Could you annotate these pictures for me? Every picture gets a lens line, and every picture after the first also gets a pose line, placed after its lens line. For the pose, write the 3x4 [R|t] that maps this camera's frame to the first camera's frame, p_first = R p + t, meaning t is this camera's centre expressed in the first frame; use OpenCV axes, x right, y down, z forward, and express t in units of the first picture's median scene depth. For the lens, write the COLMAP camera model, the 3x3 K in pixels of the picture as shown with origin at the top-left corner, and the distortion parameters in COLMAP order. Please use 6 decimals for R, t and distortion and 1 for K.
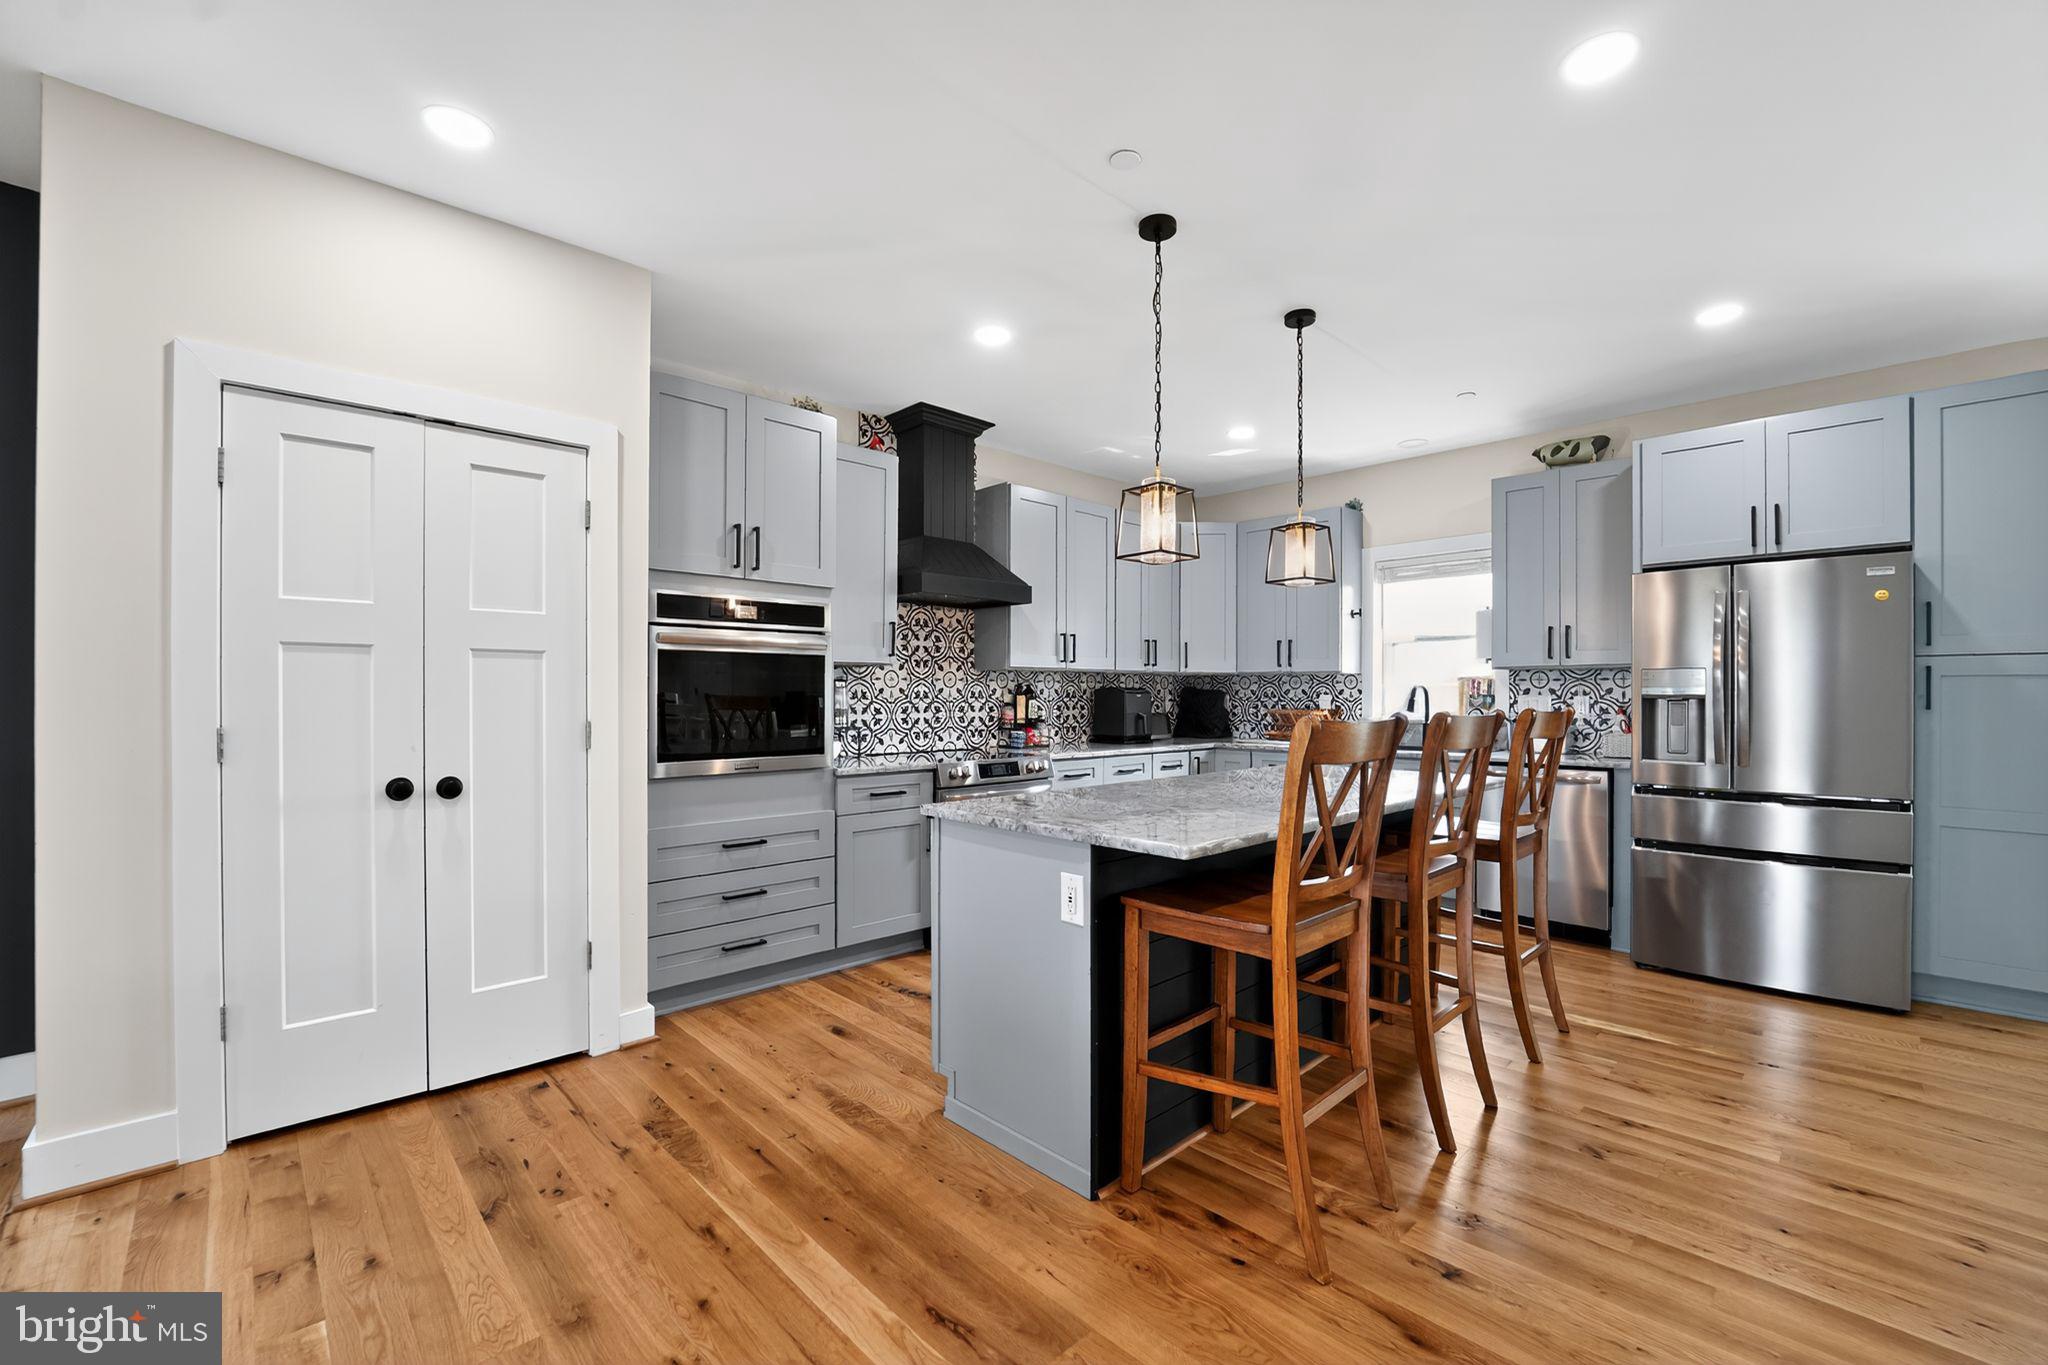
lens RADIAL K [[837.3, 0, 1019.1], [0, 837.3, 689.9], [0, 0, 1]] dist [-0.018338, 0.000015]
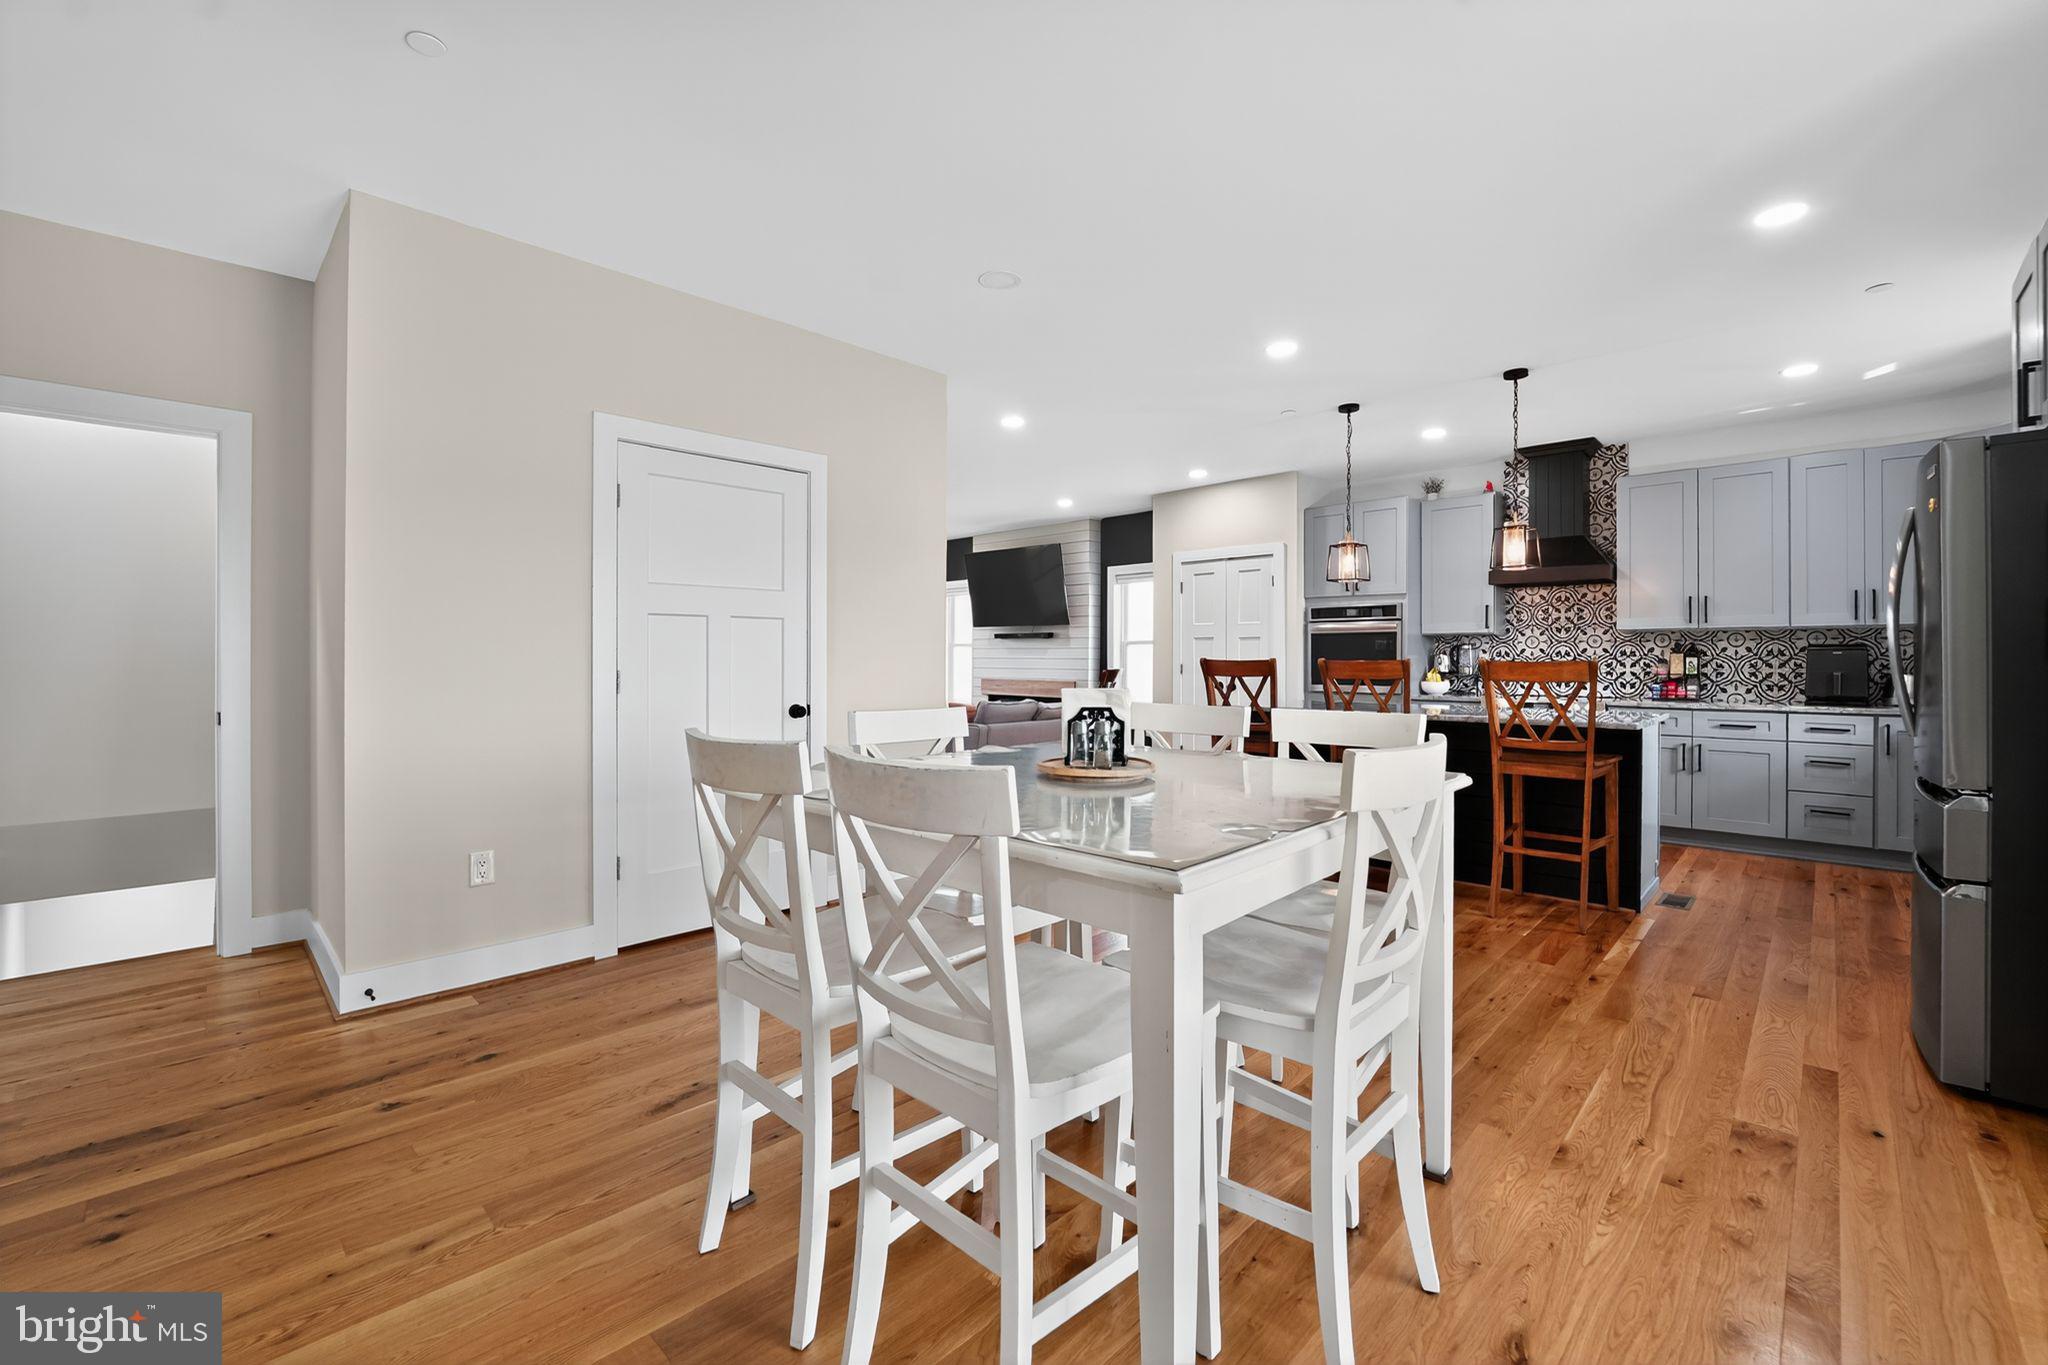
lens RADIAL K [[837.3, 0, 1035.6], [0, 837.3, 664.3], [0, 0, 1]] dist [-0.018338, 0.000015]
pose [[0.052987, 0.013266, -0.998507, 1.160118], [0.008531, 0.999869, 0.013736, -0.001398], [0.998559, -0.009246, 0.052867, 0.093753]]
